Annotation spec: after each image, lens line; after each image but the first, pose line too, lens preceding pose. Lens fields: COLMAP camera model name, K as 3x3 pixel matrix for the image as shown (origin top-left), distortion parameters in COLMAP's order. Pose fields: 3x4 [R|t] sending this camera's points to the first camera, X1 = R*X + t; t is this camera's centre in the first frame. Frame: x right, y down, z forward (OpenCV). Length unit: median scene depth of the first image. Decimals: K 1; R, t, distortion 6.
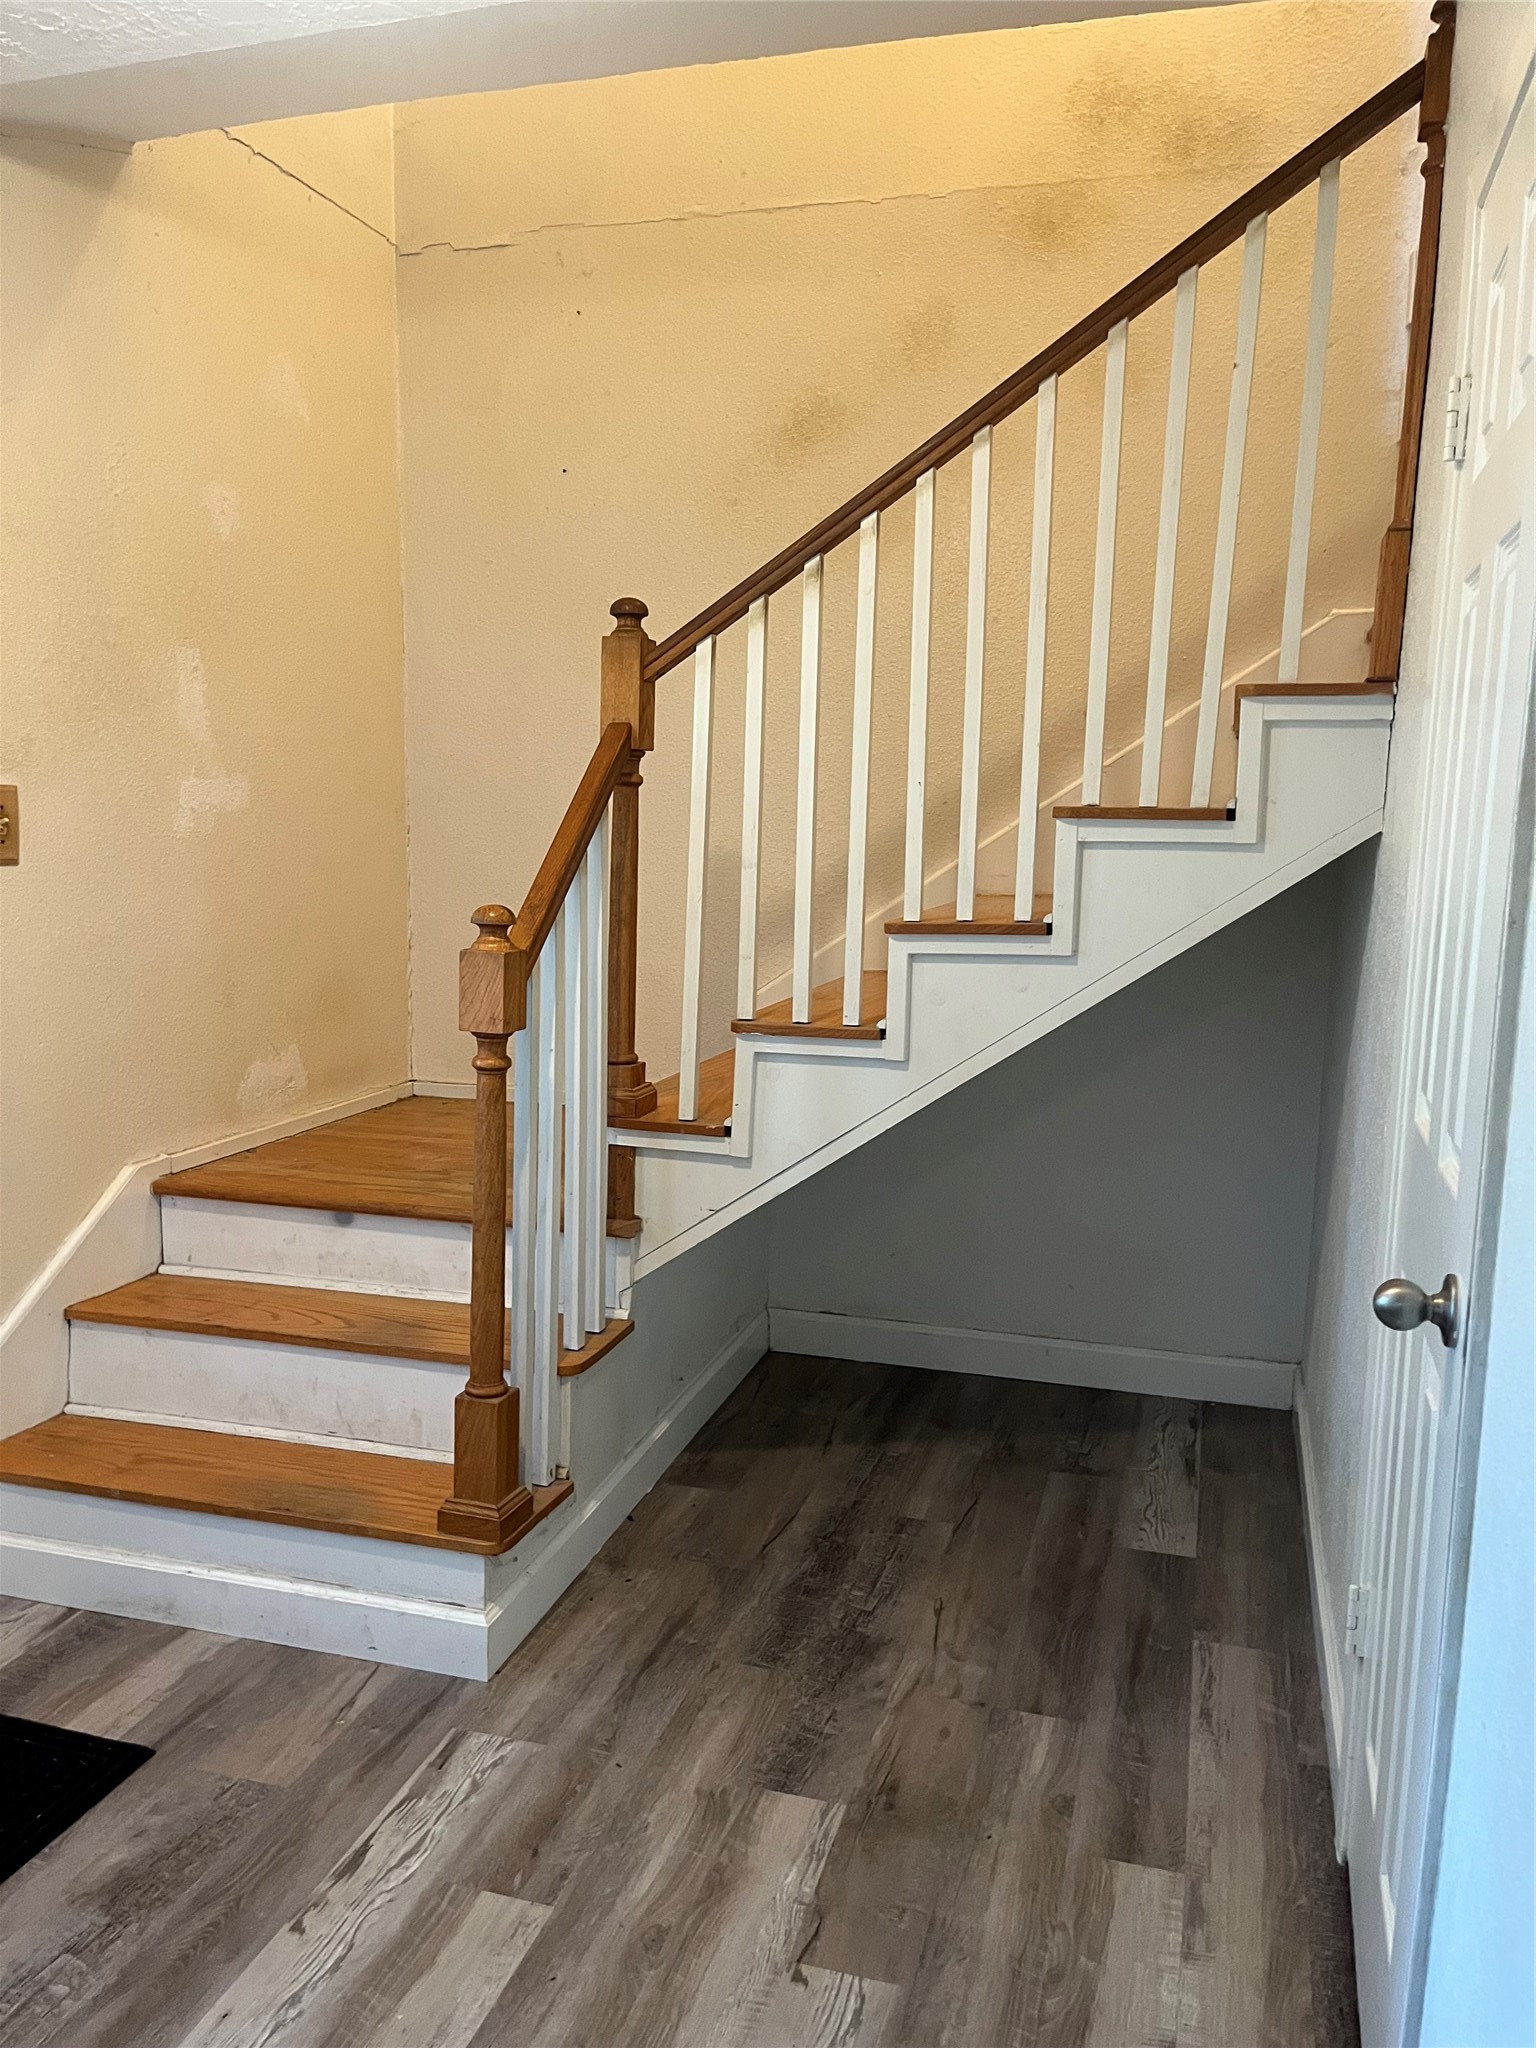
lens RADIAL K [[1552.8, 0, 768.0], [0, 1552.8, 1024.0], [0, 0, 1]] dist [0.084696, -0.111404]
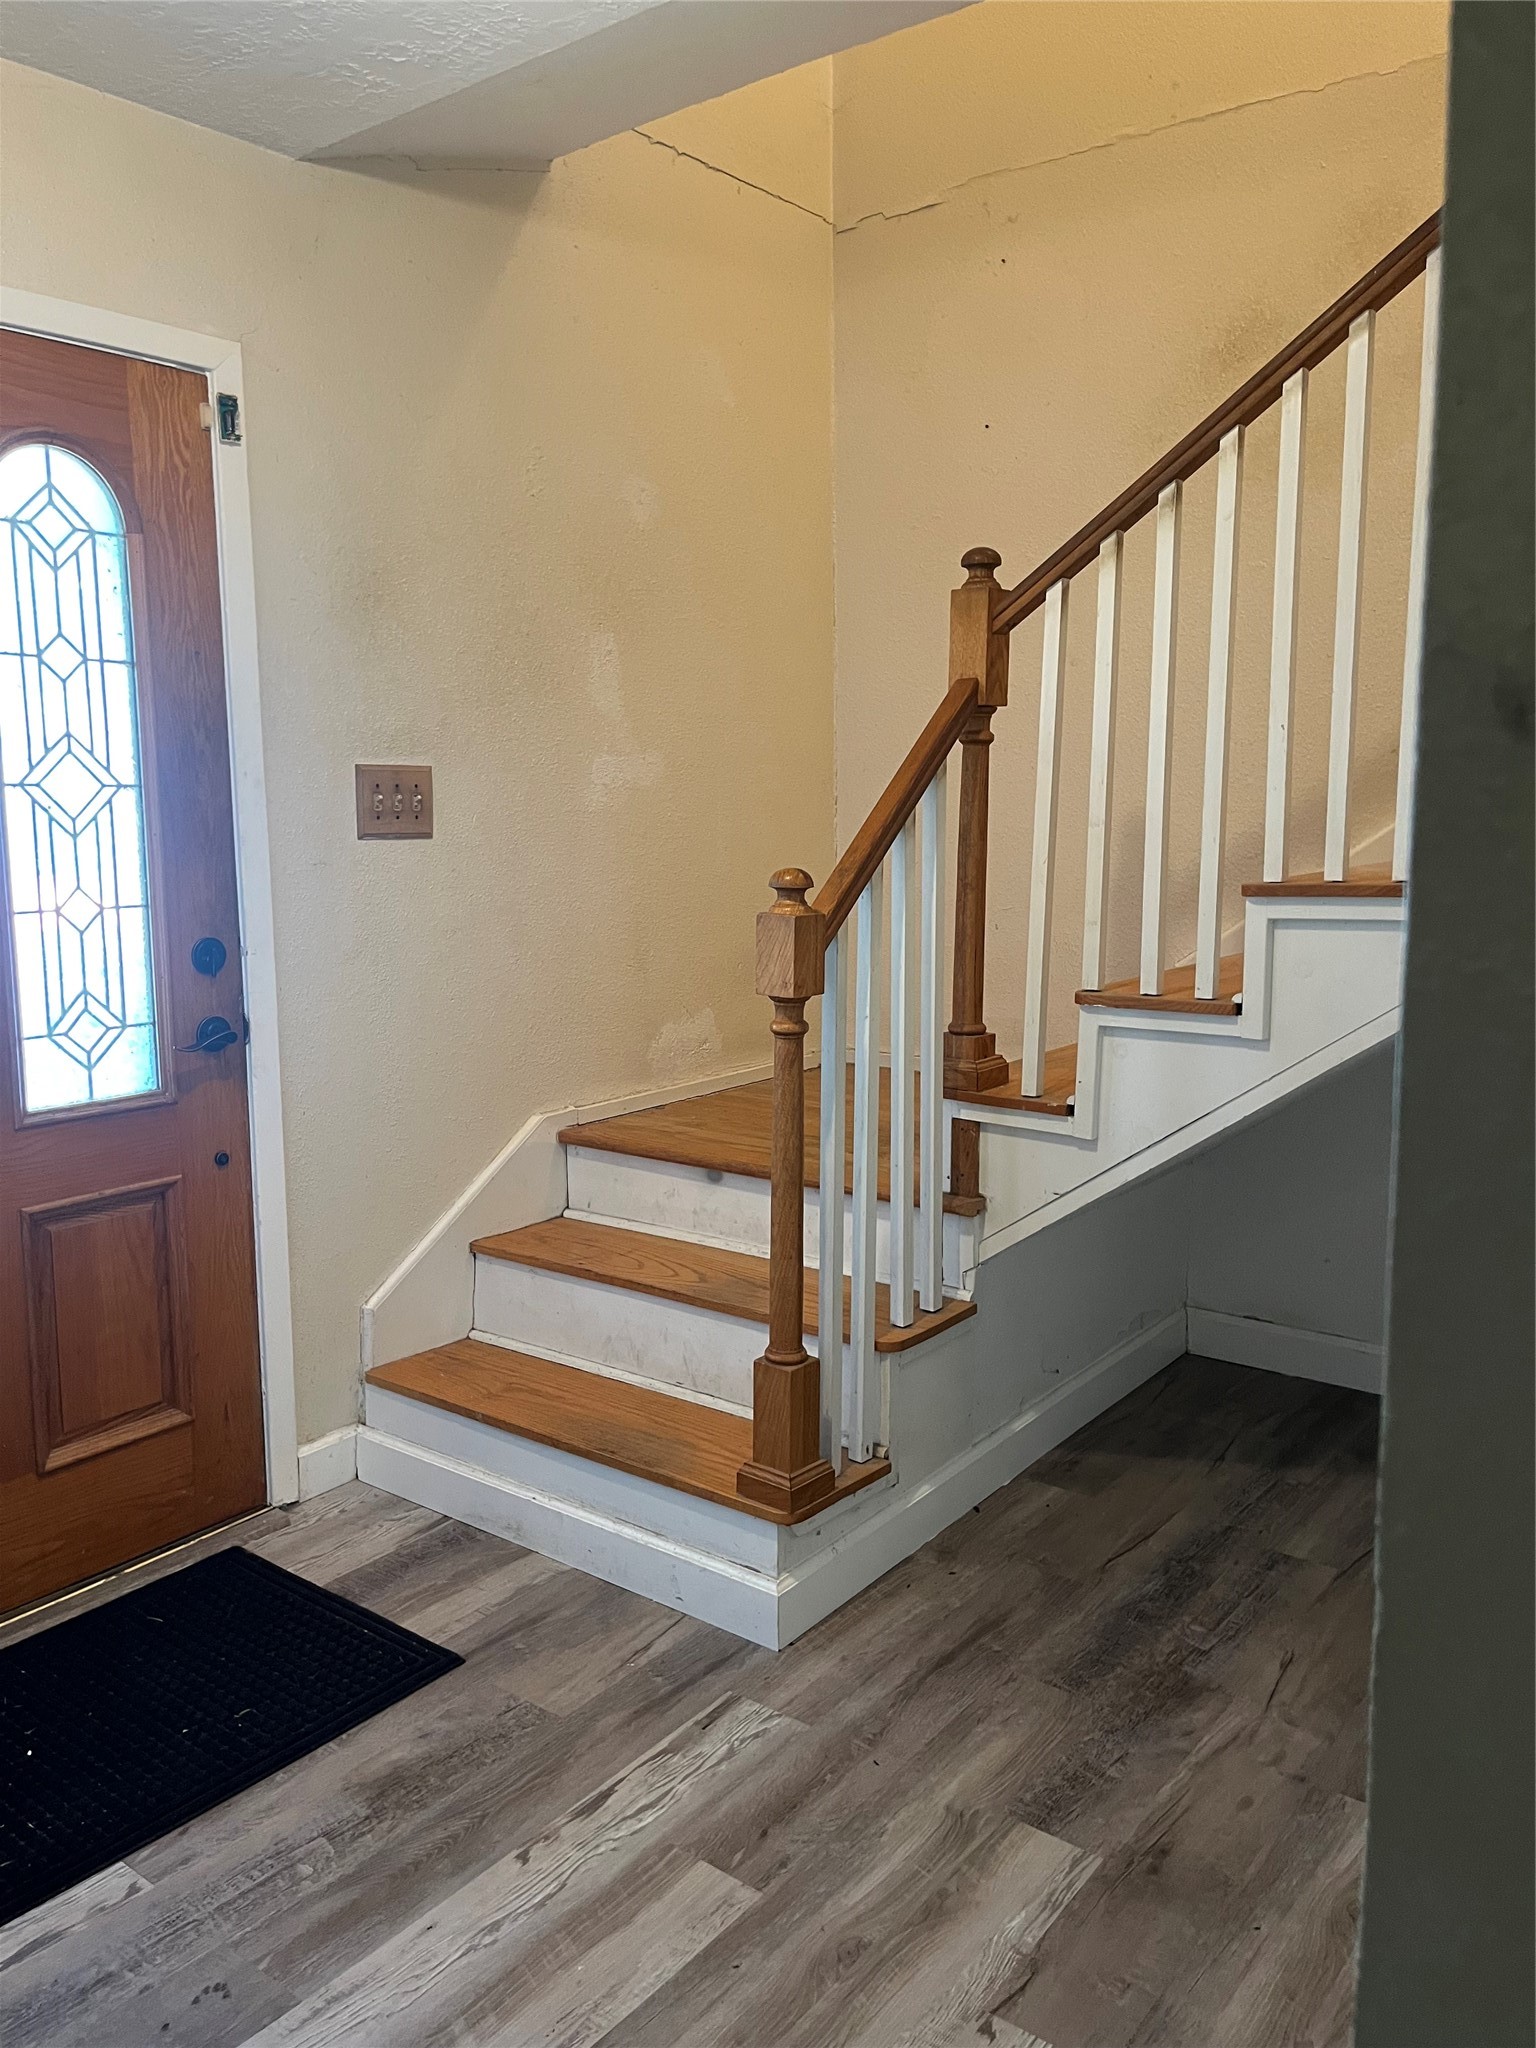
lens RADIAL K [[1554.7, 0, 775.8], [0, 1554.7, 994.4], [0, 0, 1]] dist [0.064634, -0.066494]
pose [[0.930498, 0.020372, -0.365730, 0.163442], [-0.021463, 0.999769, 0.001083, 0.002784], [0.365667, 0.006842, 0.930720, 0.070770]]
